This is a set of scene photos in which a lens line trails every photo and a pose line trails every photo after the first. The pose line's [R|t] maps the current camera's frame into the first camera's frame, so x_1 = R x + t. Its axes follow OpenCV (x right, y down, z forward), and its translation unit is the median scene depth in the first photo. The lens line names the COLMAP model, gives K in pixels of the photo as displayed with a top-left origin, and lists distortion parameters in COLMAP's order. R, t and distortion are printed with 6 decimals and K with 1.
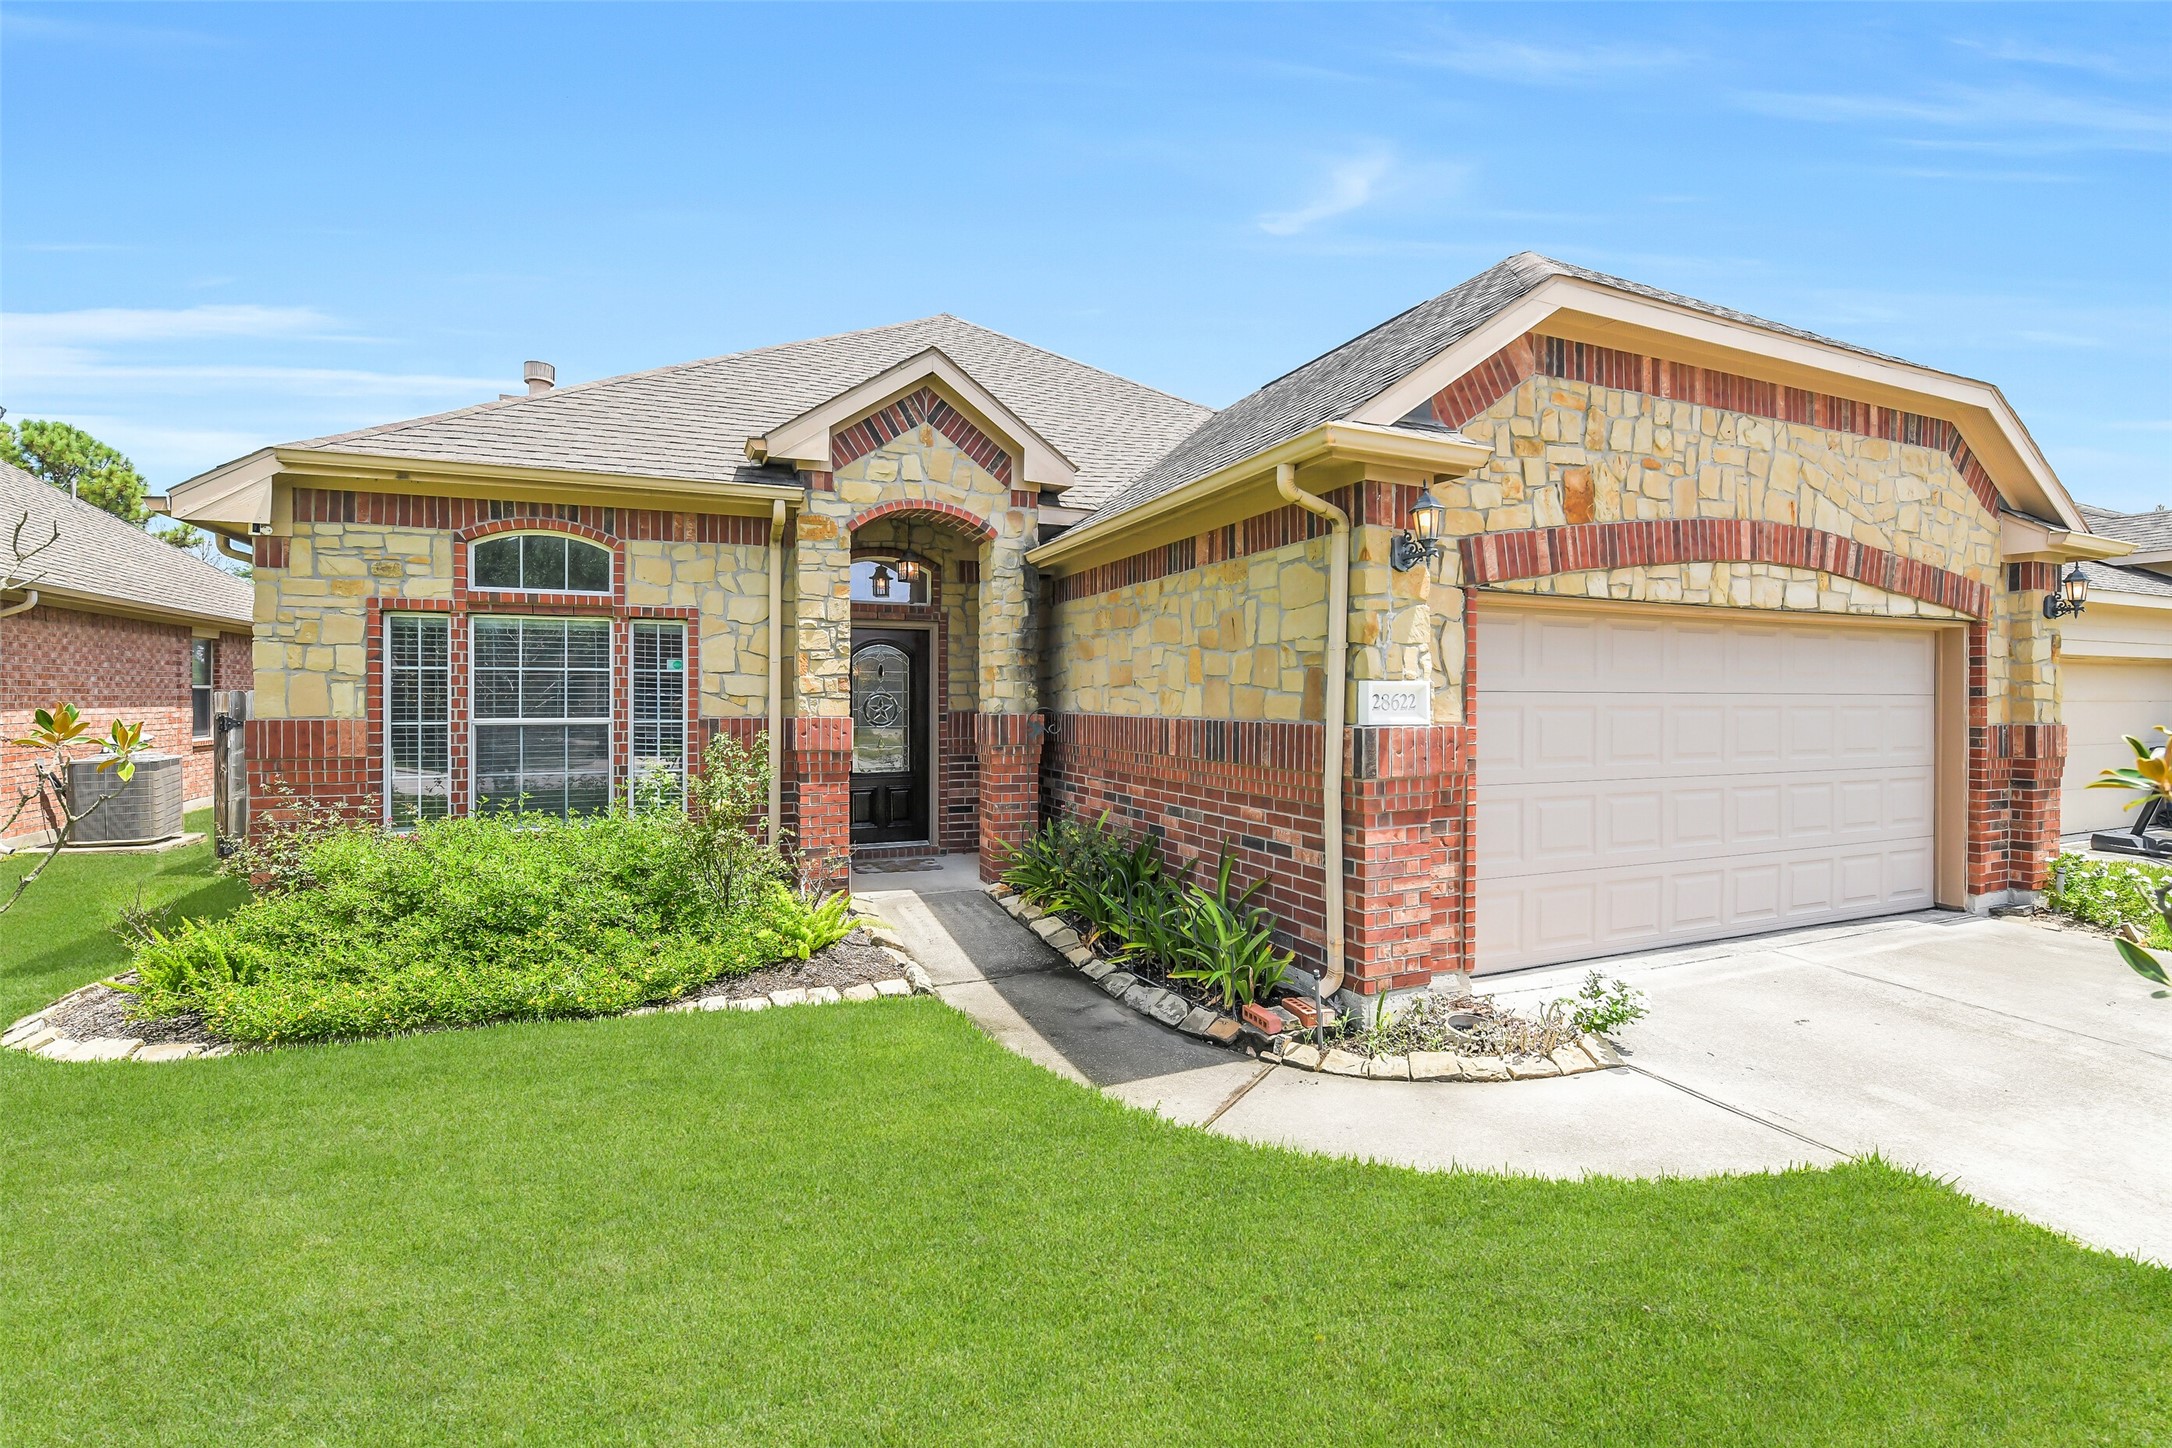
lens RADIAL K [[940.9, 0, 1088.6], [0, 940.9, 738.4], [0, 0, 1]] dist [-0.000393, -0.000830]
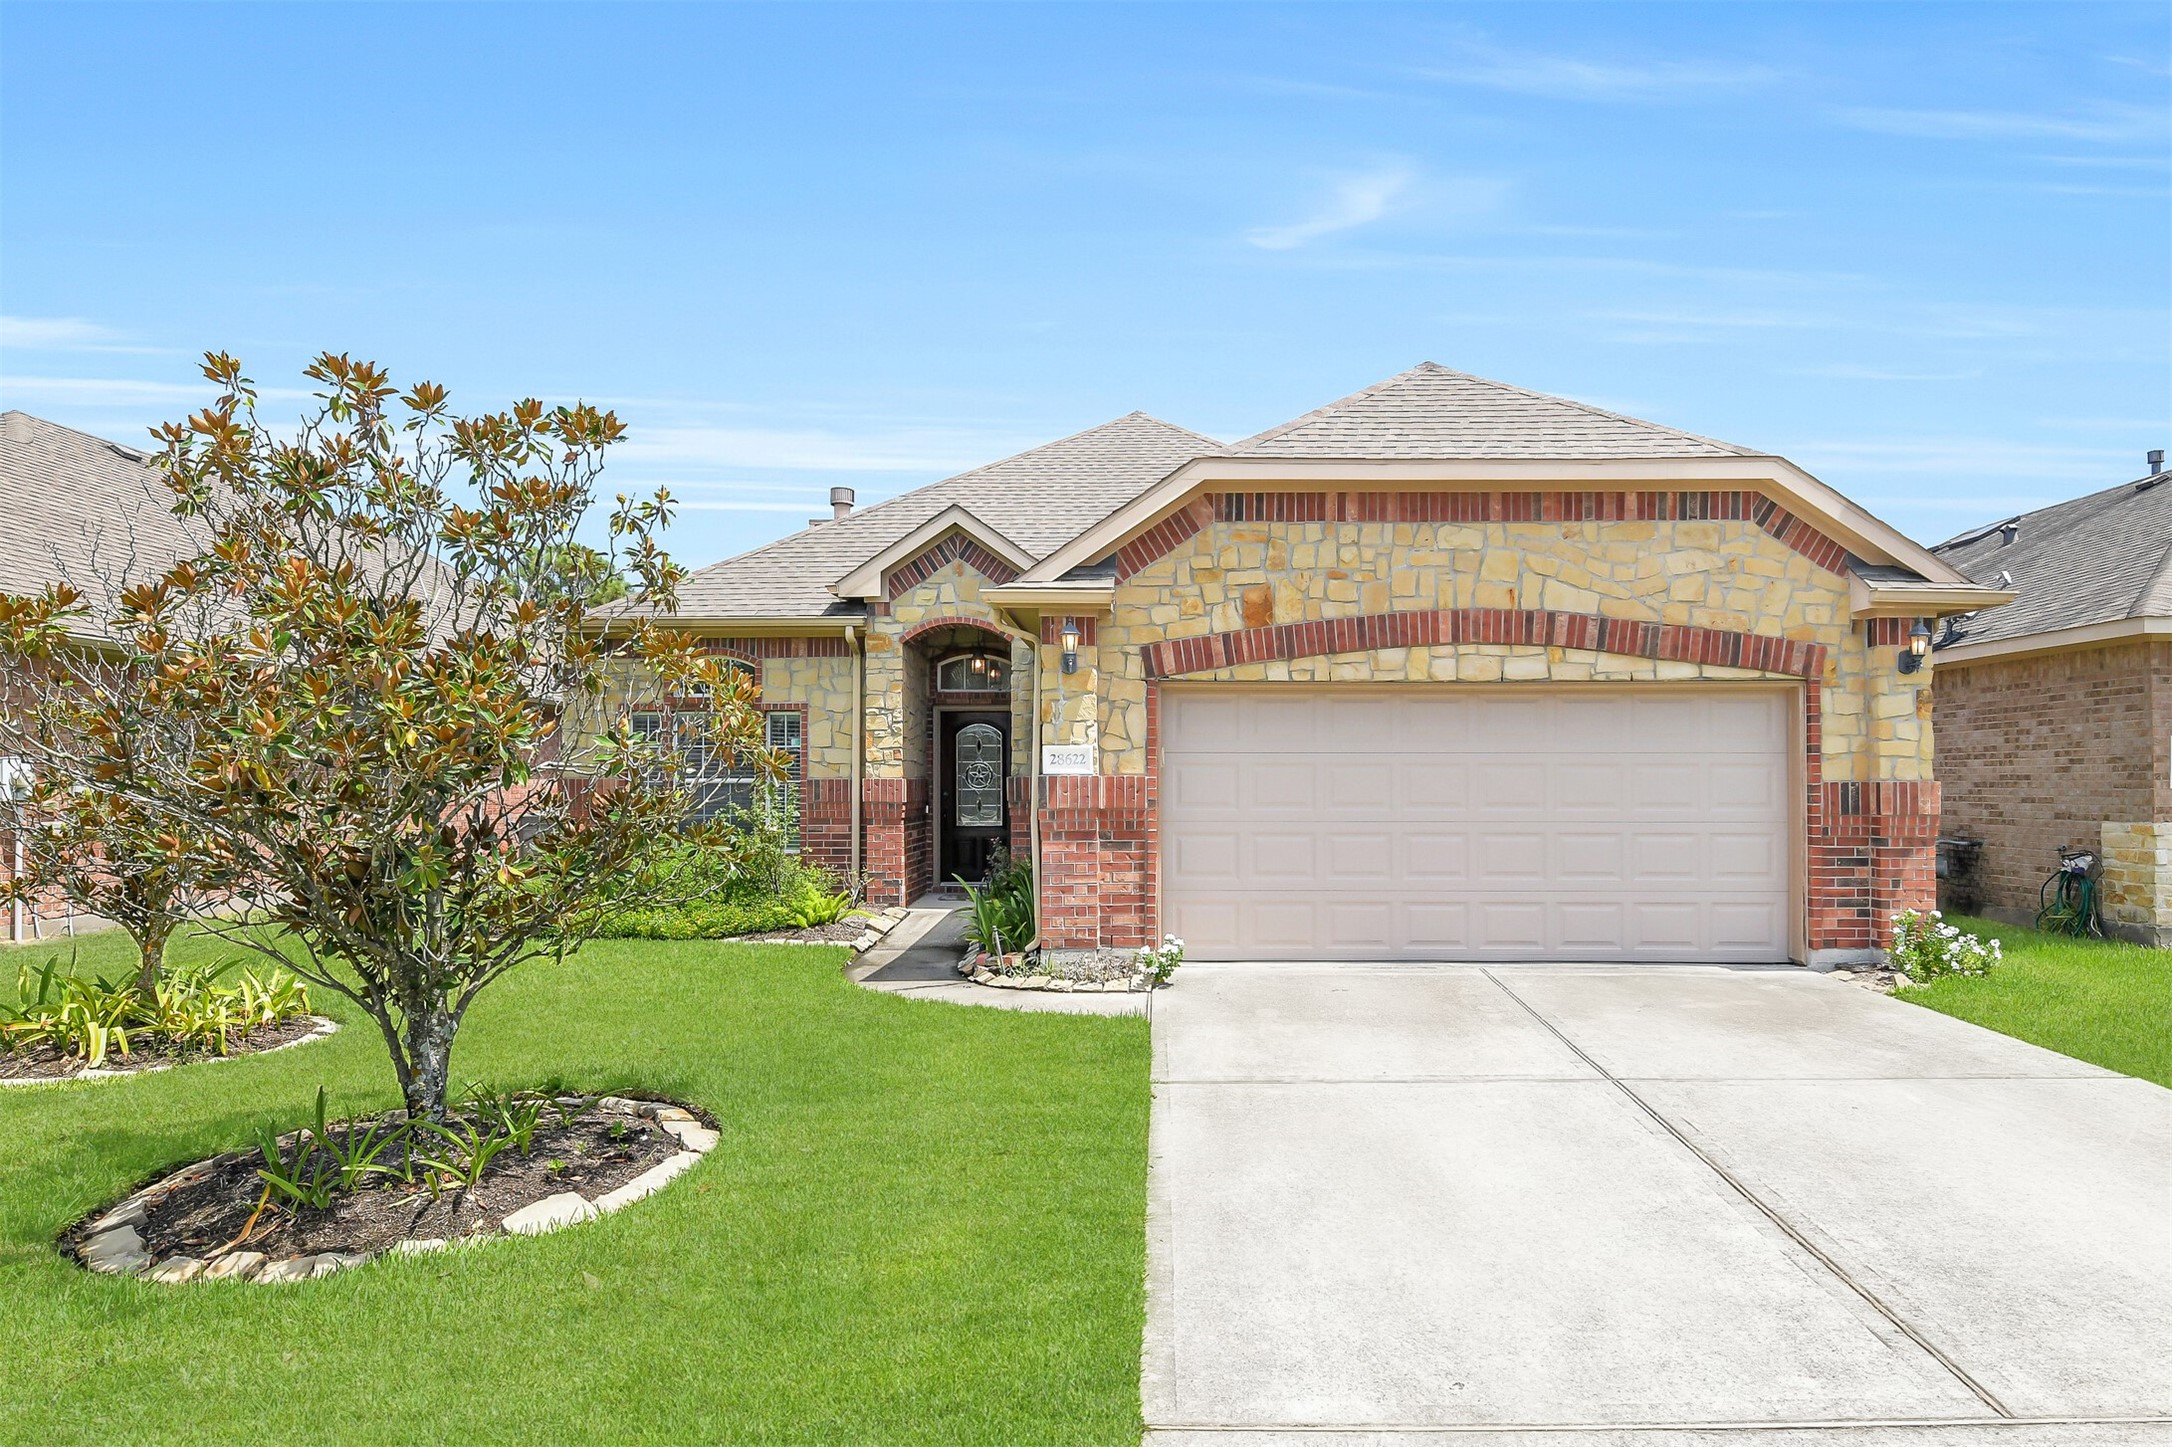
lens RADIAL K [[1116.4, 0, 1084.9], [0, 1116.4, 825.5], [0, 0, 1]] dist [0.005648, 0.000716]
pose [[0.915803, 0.014705, -0.401359, 0.836195], [-0.015054, 0.999884, 0.002285, 0.049612], [0.401346, 0.003950, 0.915918, -0.500428]]
